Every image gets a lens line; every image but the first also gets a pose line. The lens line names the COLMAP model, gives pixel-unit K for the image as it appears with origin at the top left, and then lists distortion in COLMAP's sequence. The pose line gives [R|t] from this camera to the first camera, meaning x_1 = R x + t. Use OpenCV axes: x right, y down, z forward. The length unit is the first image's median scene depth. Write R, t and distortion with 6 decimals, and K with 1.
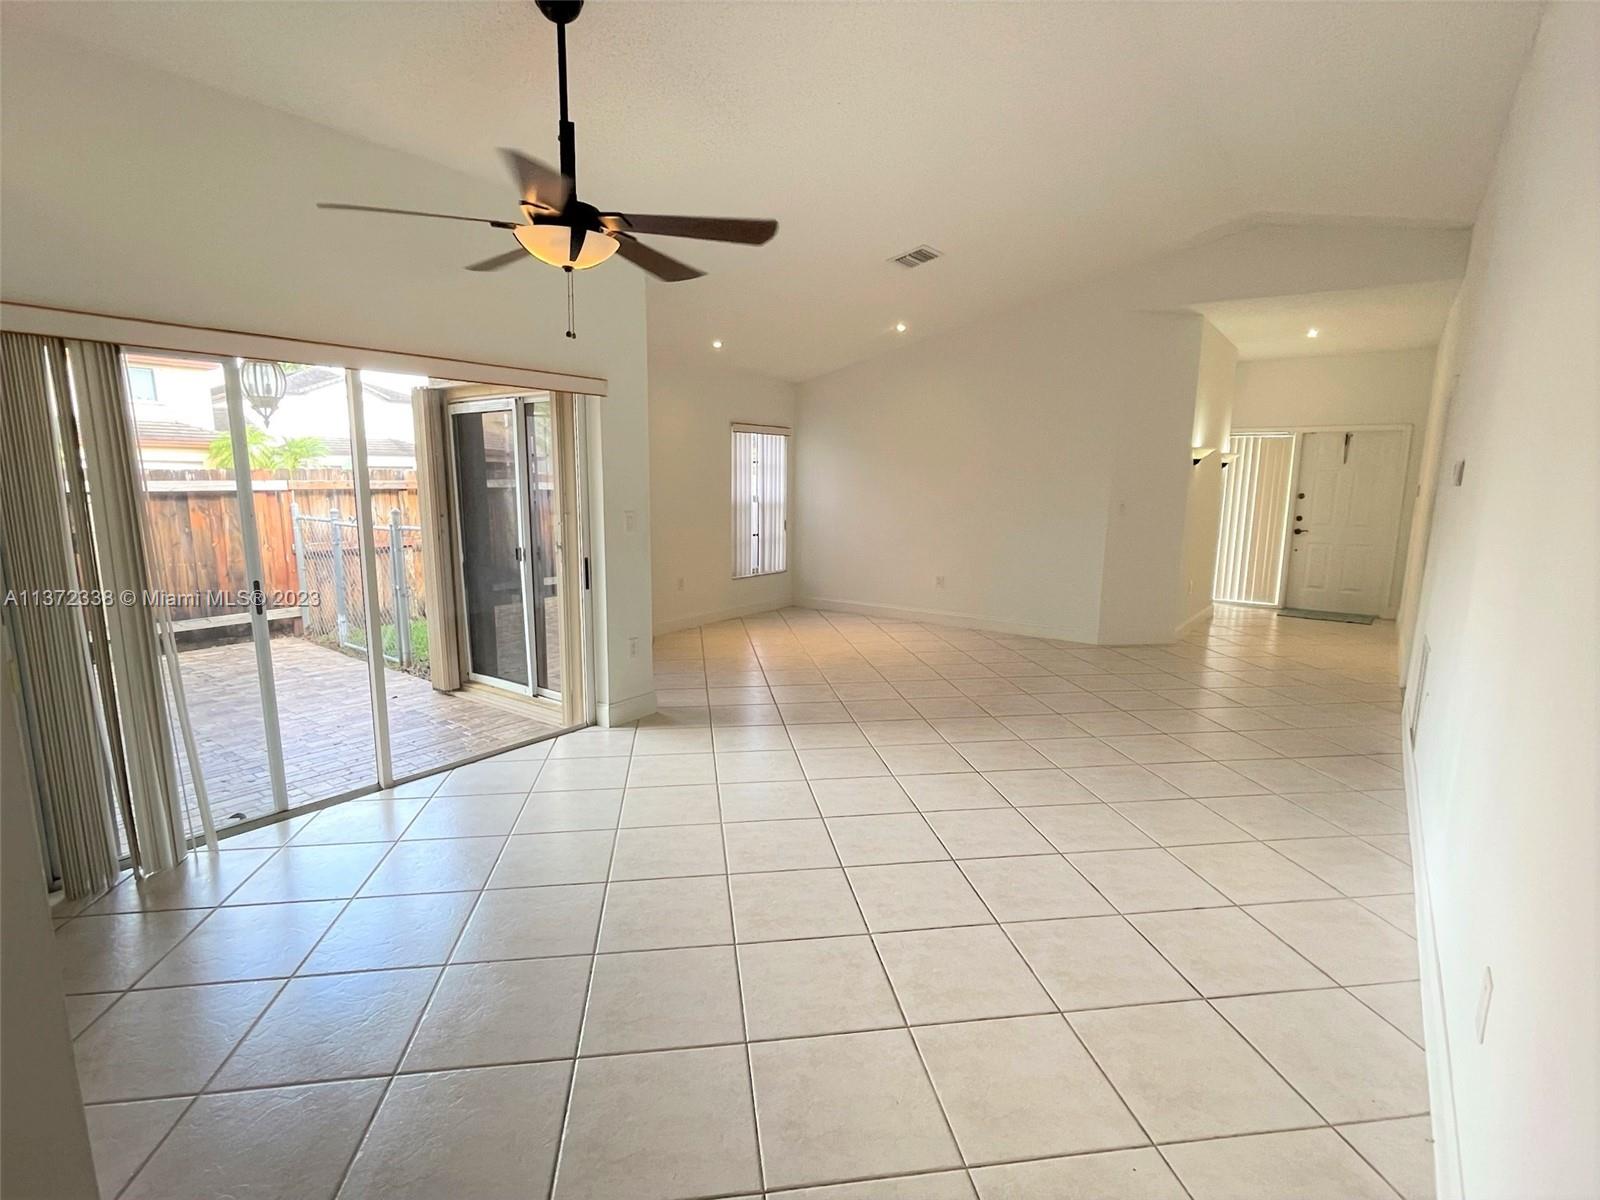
lens RADIAL K [[777.0, 0, 802.1], [0, 777.0, 607.7], [0, 0, 1]] dist [-0.001982, -0.000681]
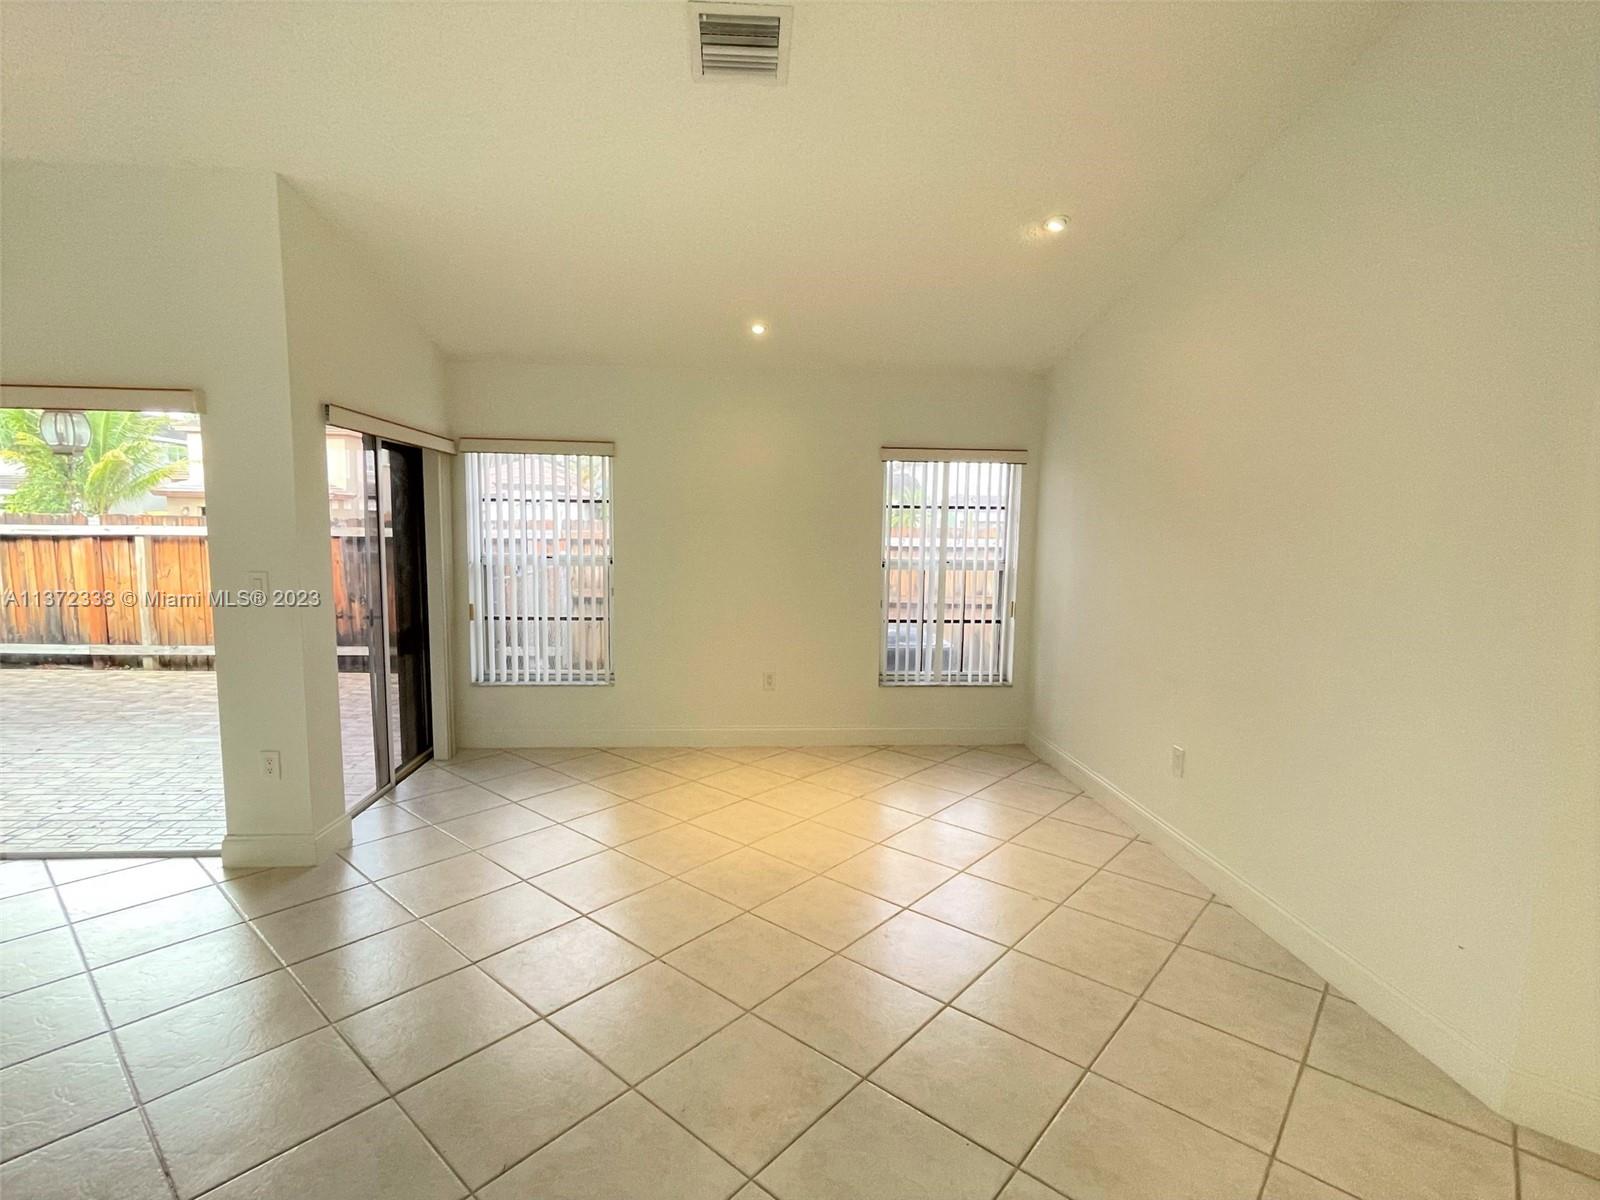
lens RADIAL K [[777.0, 0, 802.6], [0, 777.0, 611.0], [0, 0, 1]] dist [-0.001982, -0.000681]
pose [[0.640467, 0.089196, -0.762788, 0.517908], [-0.138001, 0.990432, -0.000056, -0.129943], [0.755485, 0.105301, 0.646648, 0.761288]]
